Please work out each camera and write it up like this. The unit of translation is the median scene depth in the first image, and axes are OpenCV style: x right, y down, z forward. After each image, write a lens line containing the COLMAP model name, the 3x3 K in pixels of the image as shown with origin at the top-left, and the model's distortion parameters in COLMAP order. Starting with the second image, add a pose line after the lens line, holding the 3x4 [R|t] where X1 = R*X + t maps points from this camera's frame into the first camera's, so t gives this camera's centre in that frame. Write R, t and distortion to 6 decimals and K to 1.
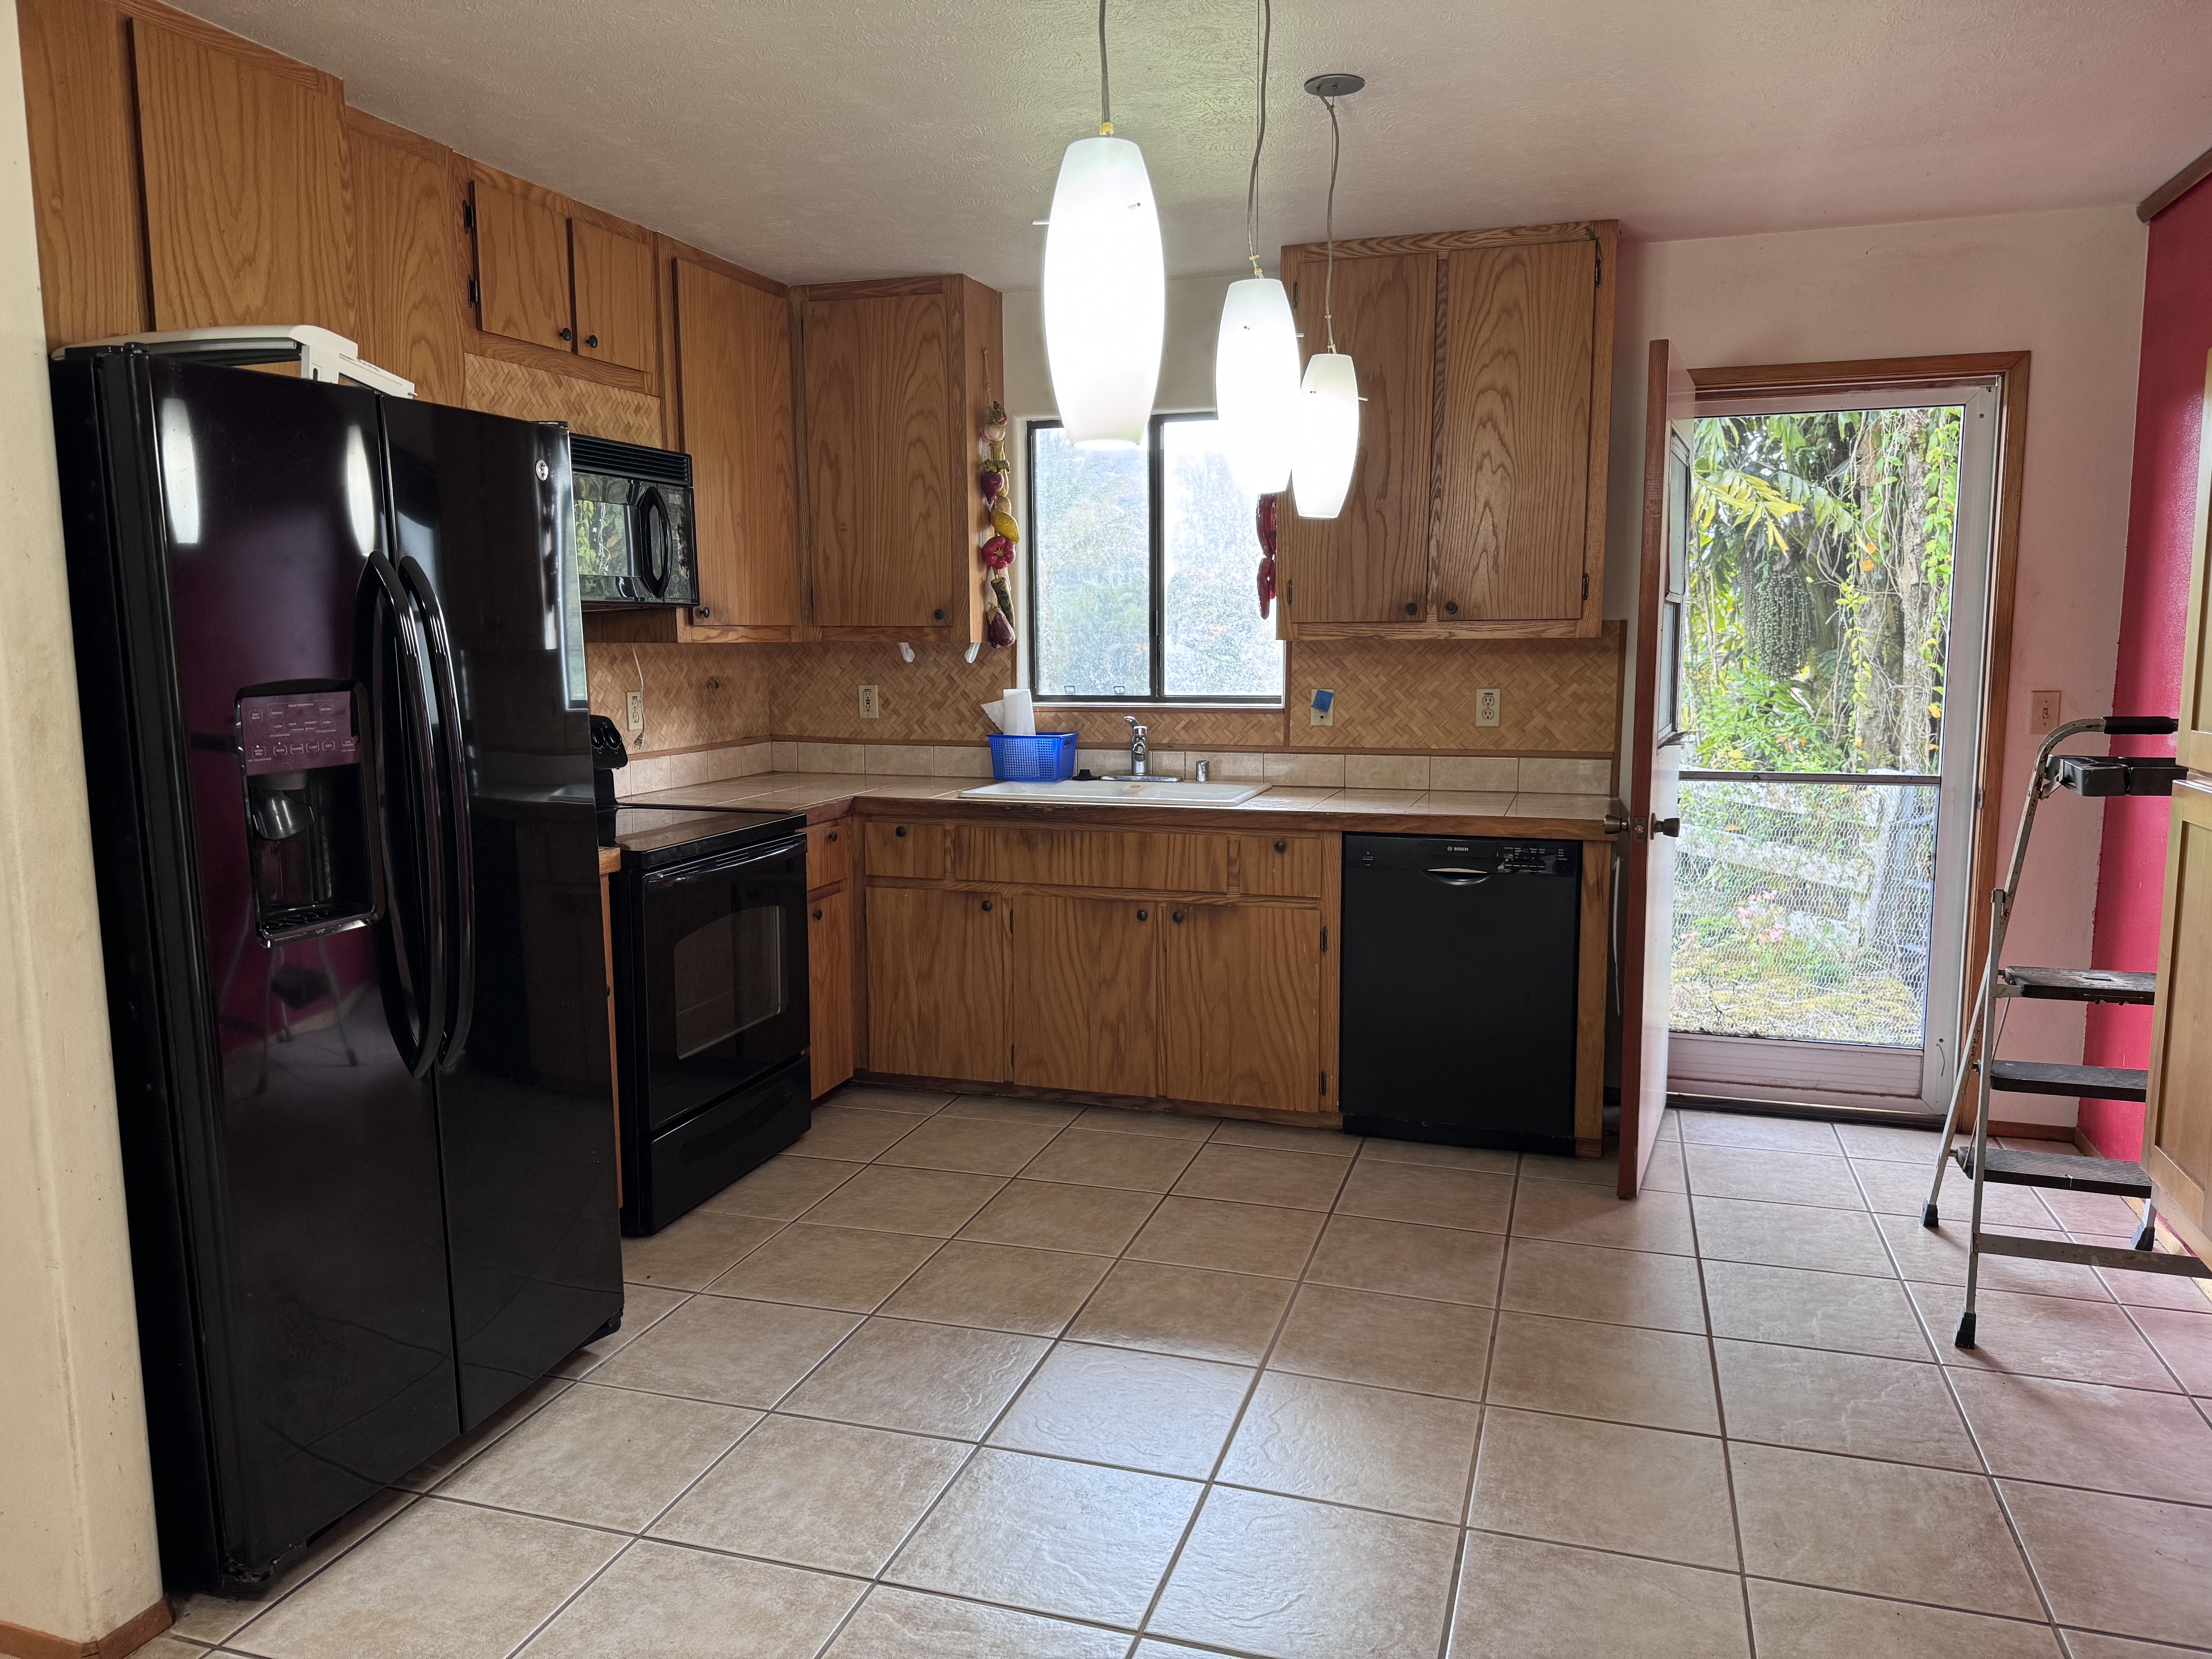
lens RADIAL K [[1559.2, 0, 1106.0], [0, 1559.2, 829.5], [0, 0, 1]] dist [0.131852, -0.216862]
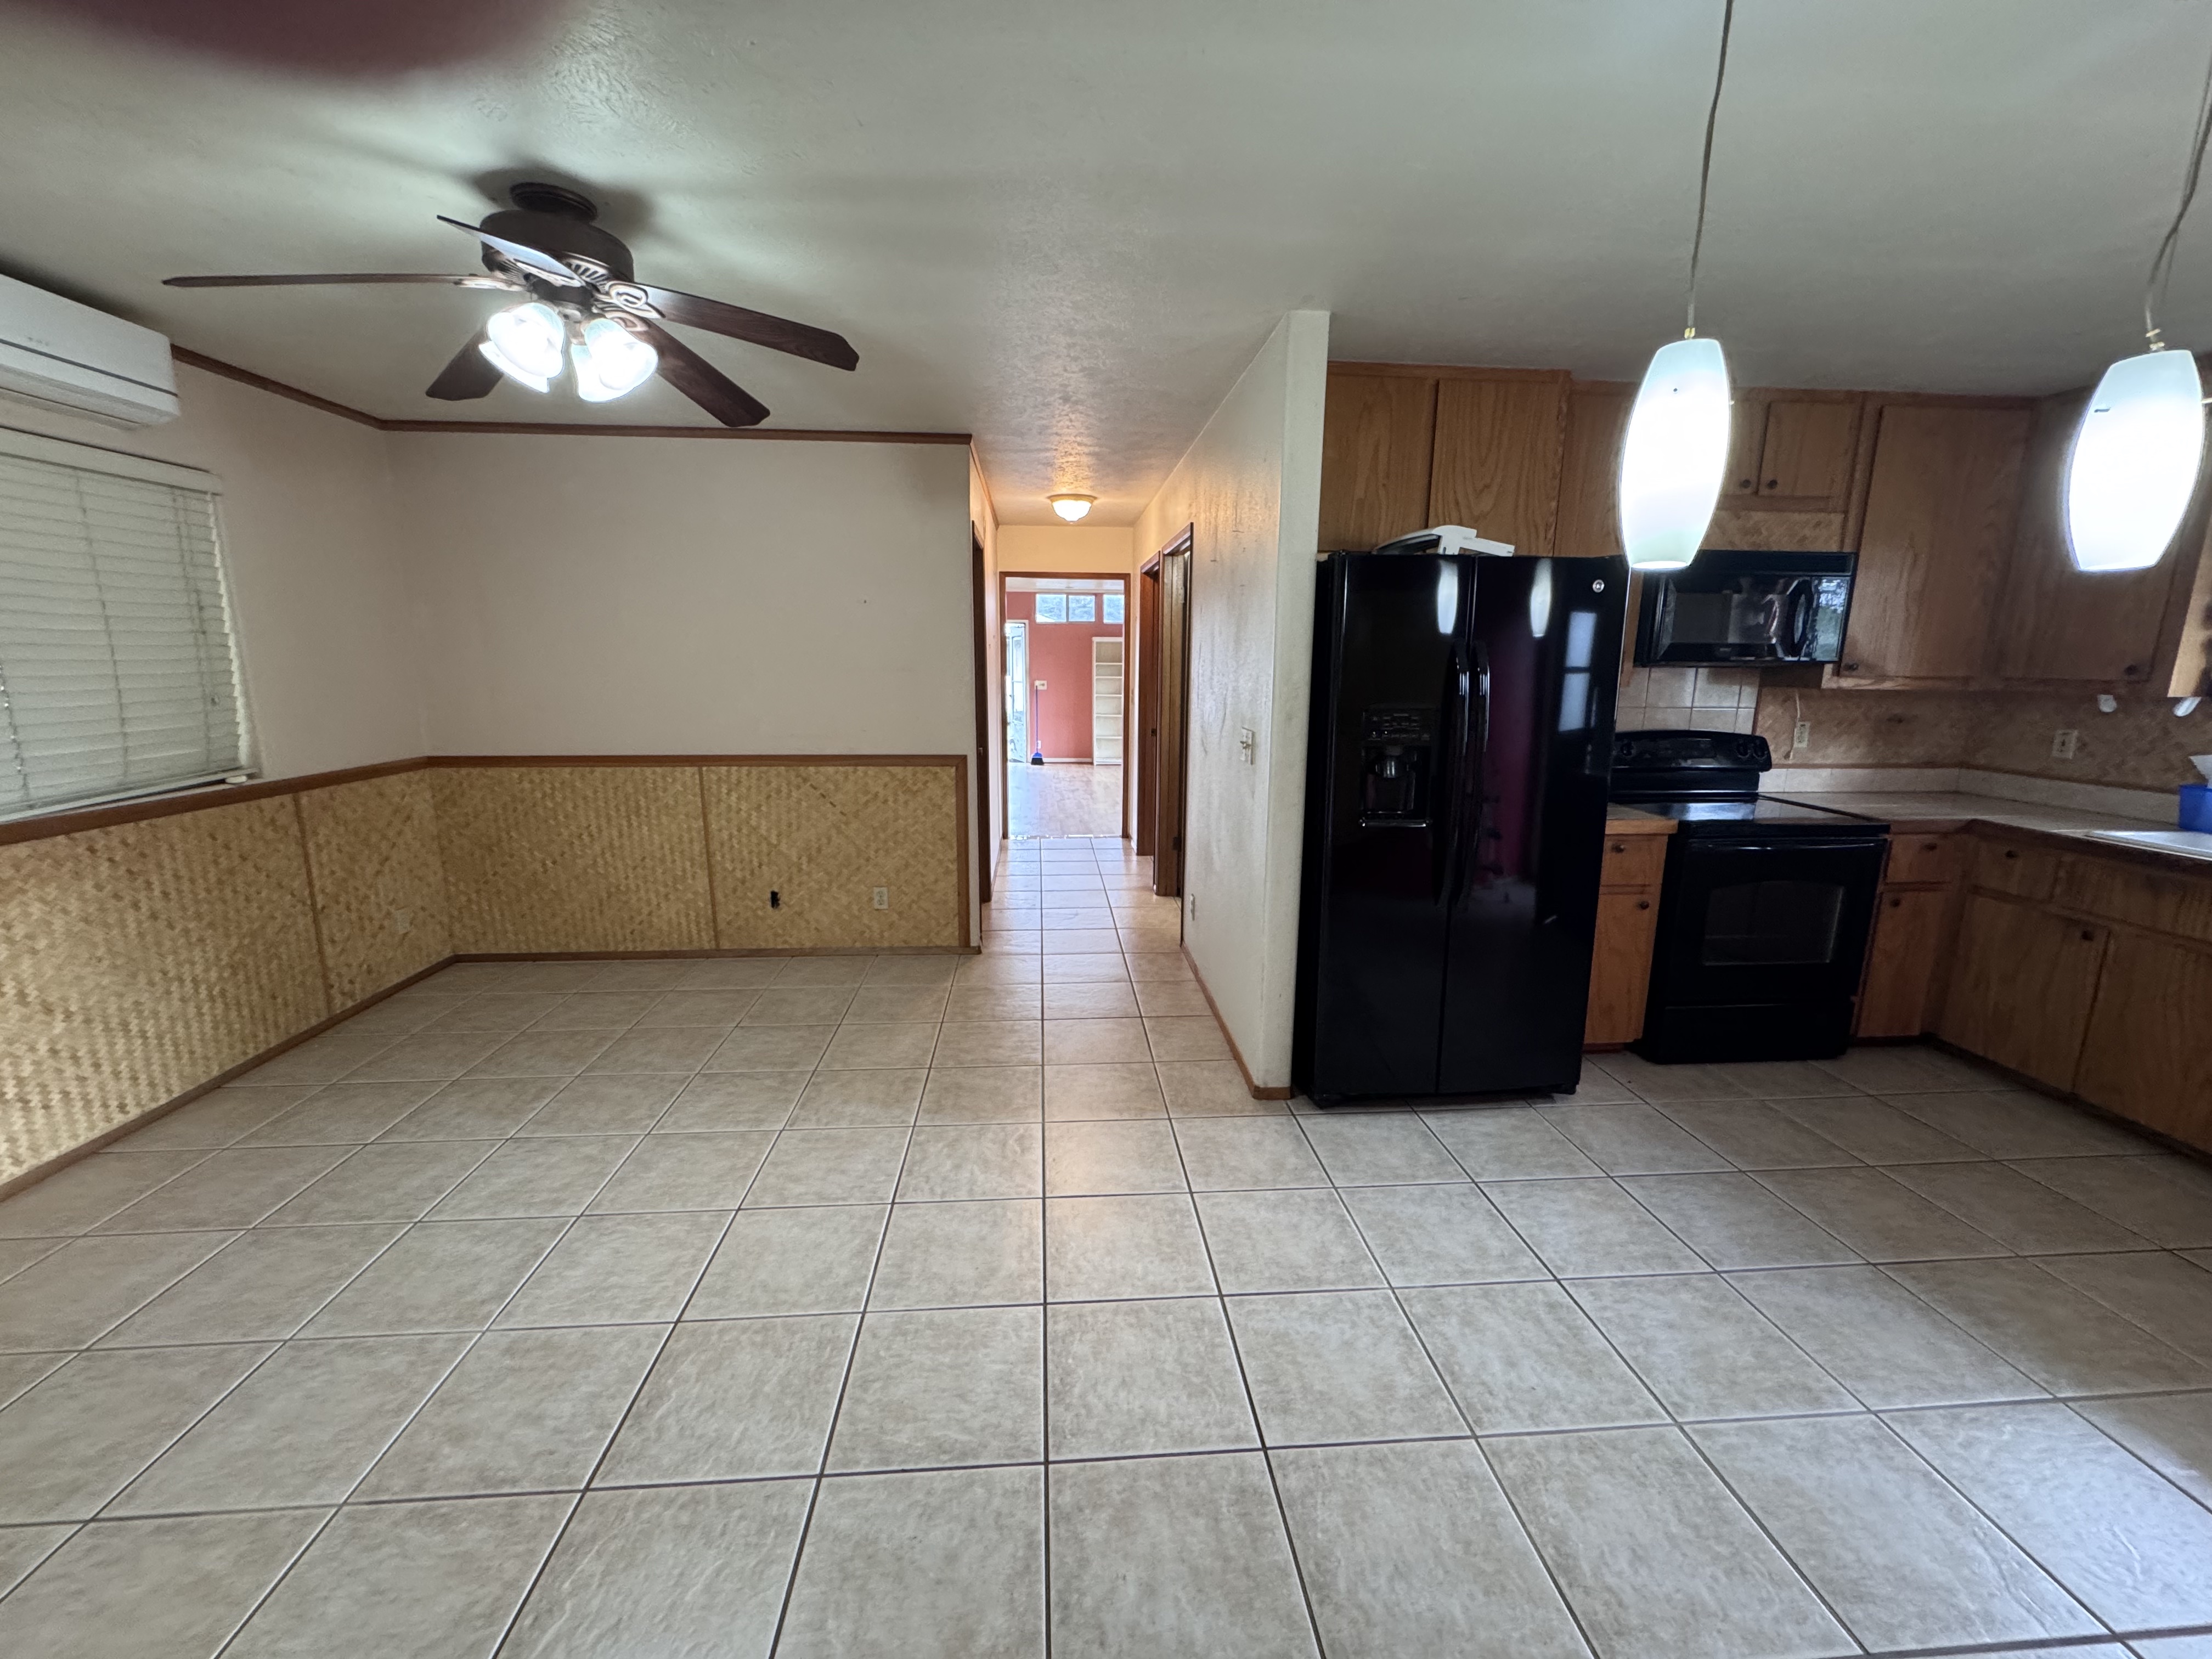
lens RADIAL K [[890.7, 0, 1106.0], [0, 890.7, 829.5], [0, 0, 1]] dist [0.001336, 0.000214]
pose [[0.365804, 0.184303, -0.912261, 0.236562], [-0.129094, 0.980769, 0.146379, -0.028288], [0.921695, 0.064221, 0.382562, 0.109804]]
